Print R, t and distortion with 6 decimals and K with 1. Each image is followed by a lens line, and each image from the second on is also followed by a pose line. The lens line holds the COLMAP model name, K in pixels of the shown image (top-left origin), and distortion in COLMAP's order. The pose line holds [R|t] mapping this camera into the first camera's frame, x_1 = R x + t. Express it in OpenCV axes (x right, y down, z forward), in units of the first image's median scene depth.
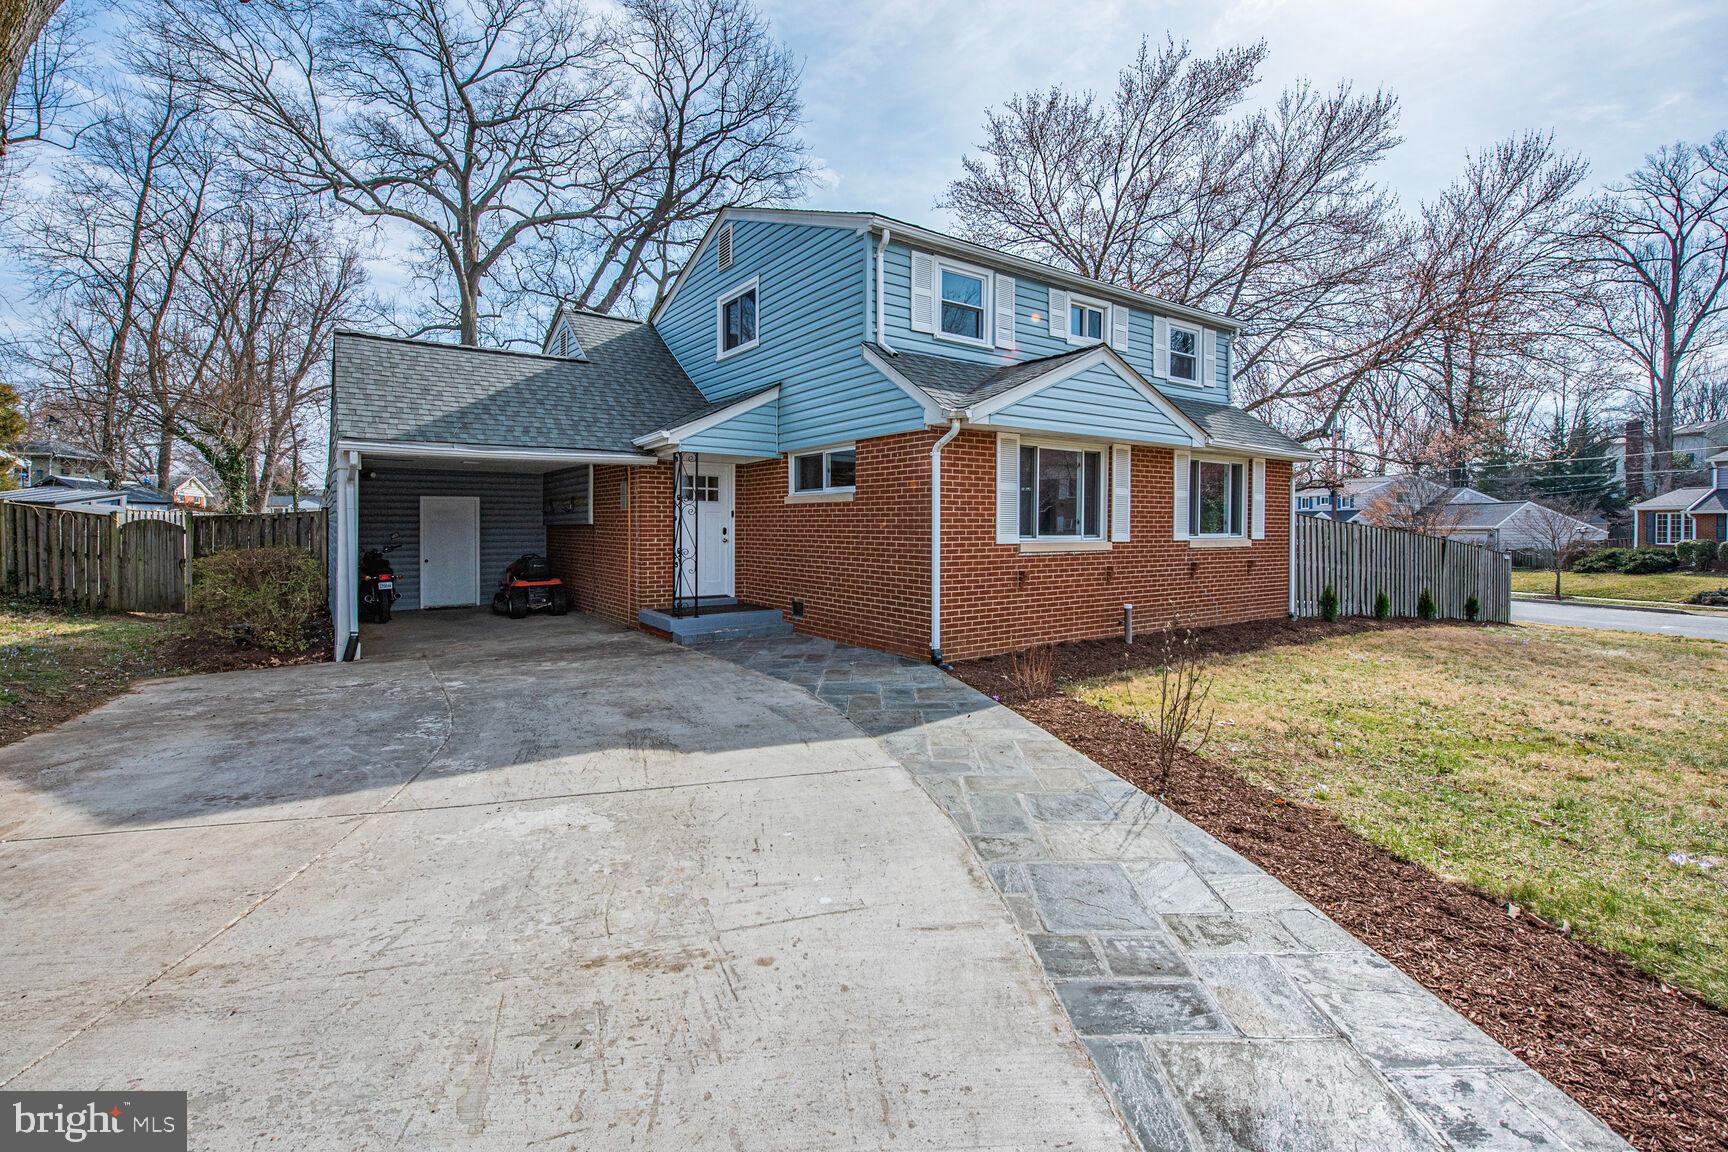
lens RADIAL K [[753.5, 0, 854.9], [0, 753.5, 533.9], [0, 0, 1]] dist [-0.015519, -0.000374]
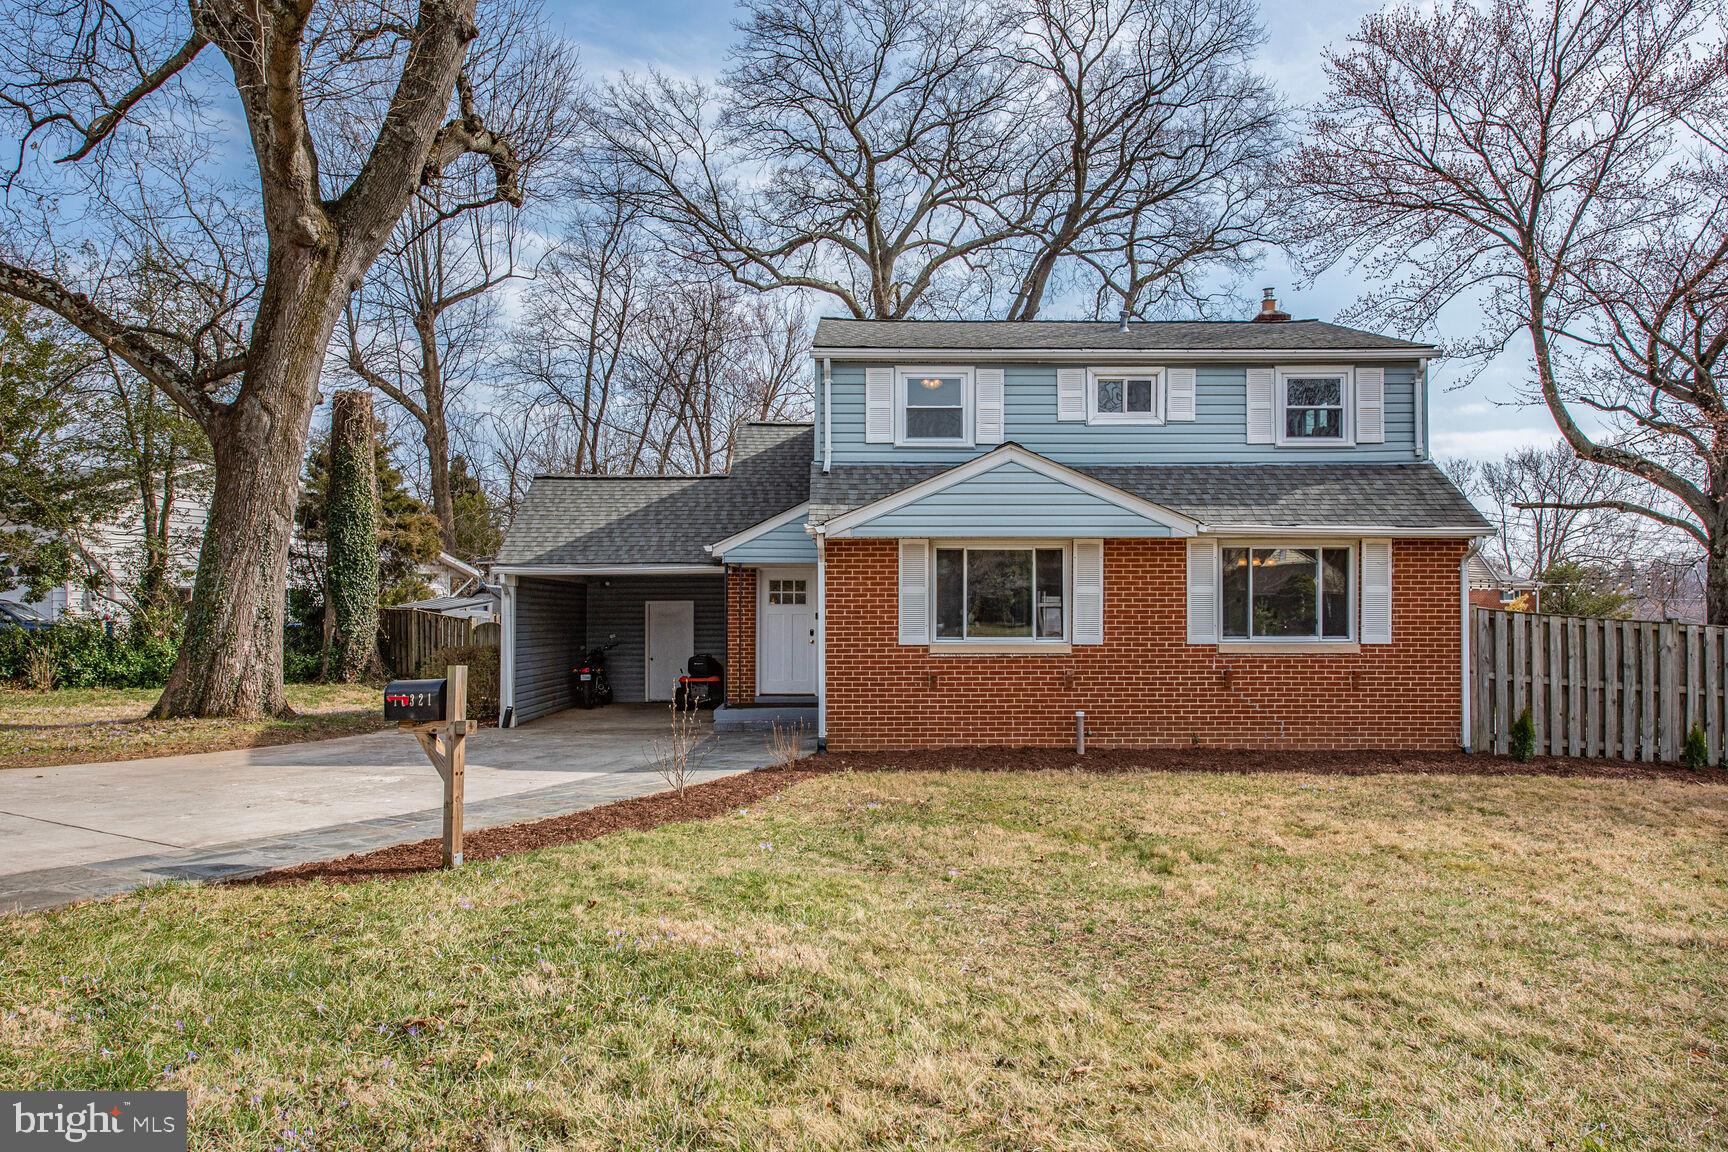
lens RADIAL K [[1129.0, 0, 879.5], [0, 1129.0, 617.6], [0, 0, 1]] dist [-0.004456, 0.001818]
pose [[0.830370, -0.005610, -0.557184, 0.650702], [-0.003955, 0.999865, -0.015961, 0.000118], [0.557199, 0.015457, 0.830235, -0.203964]]
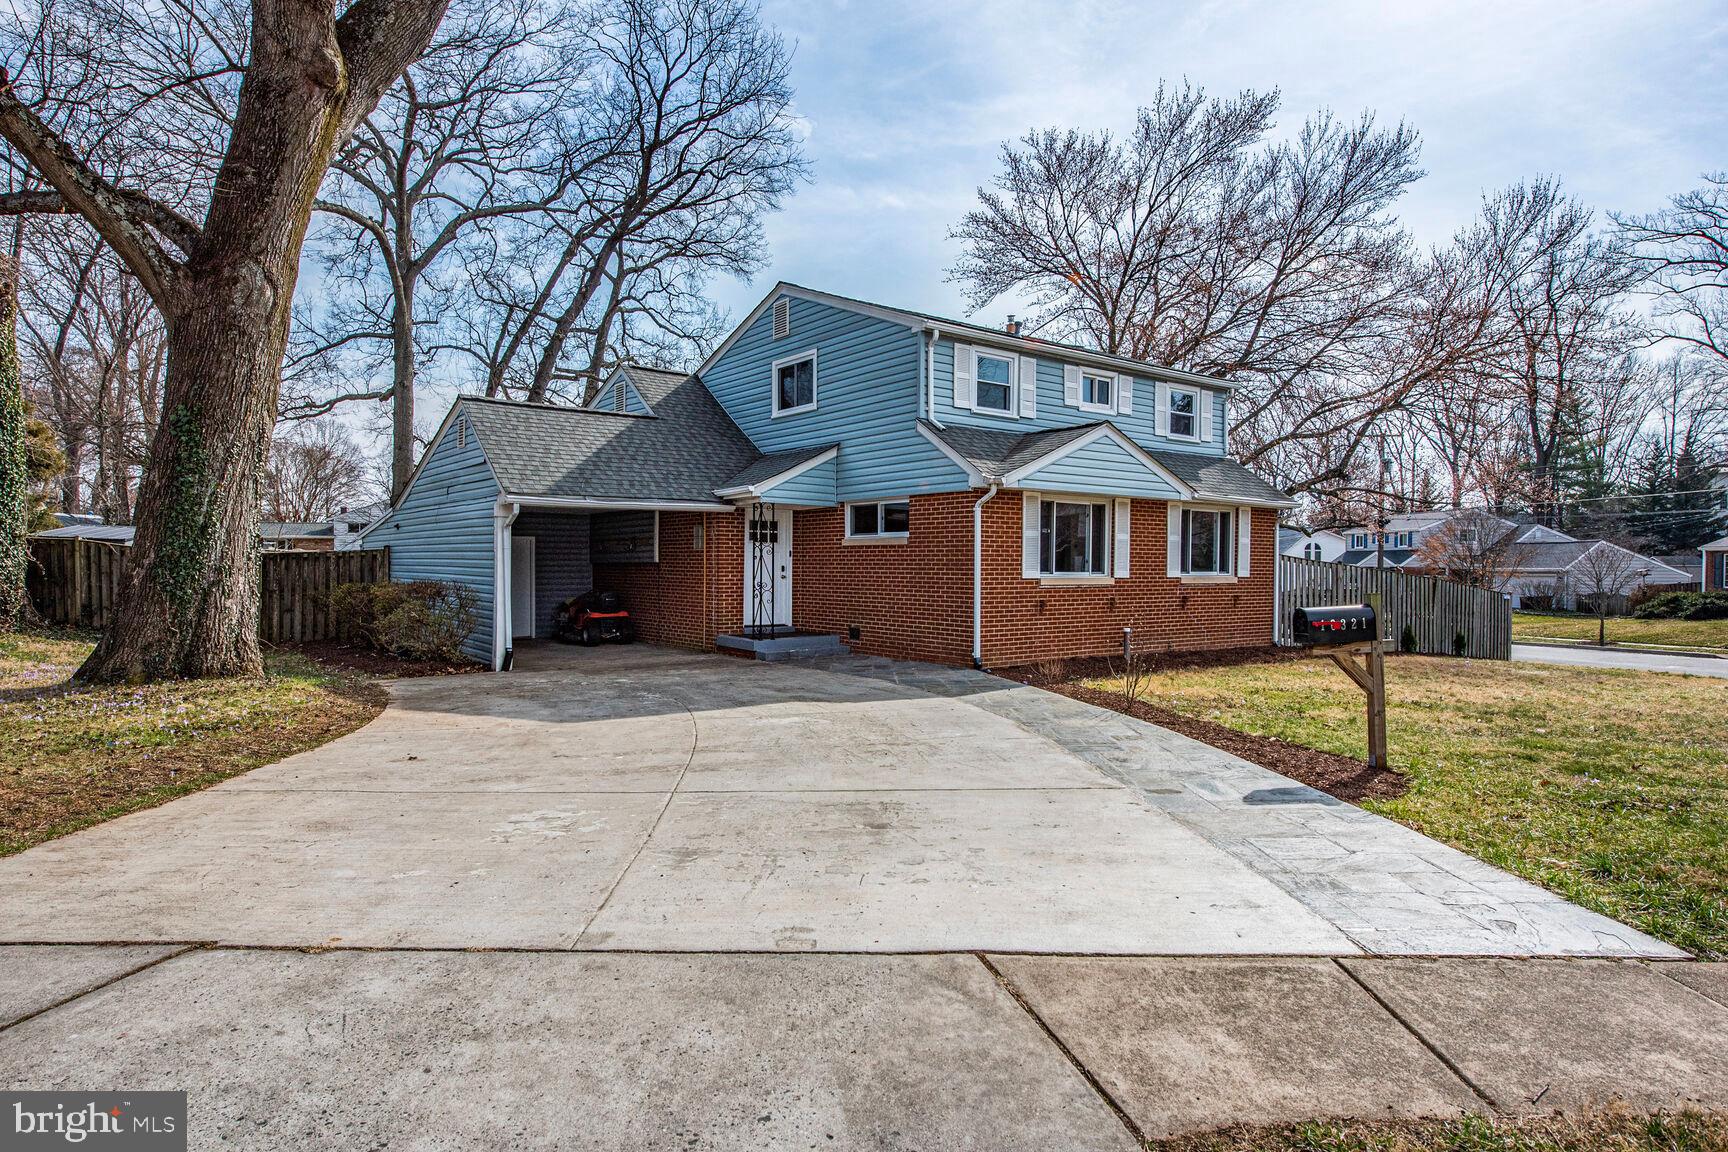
lens RADIAL K [[949.9, 0, 850.1], [0, 949.9, 580.6], [0, 0, 1]] dist [-0.005164, -0.001329]
pose [[0.999569, 0.002424, 0.029264, -0.094979], [-0.002536, 0.999990, 0.003802, 0.007308], [-0.029254, -0.003875, 0.999564, -0.378437]]
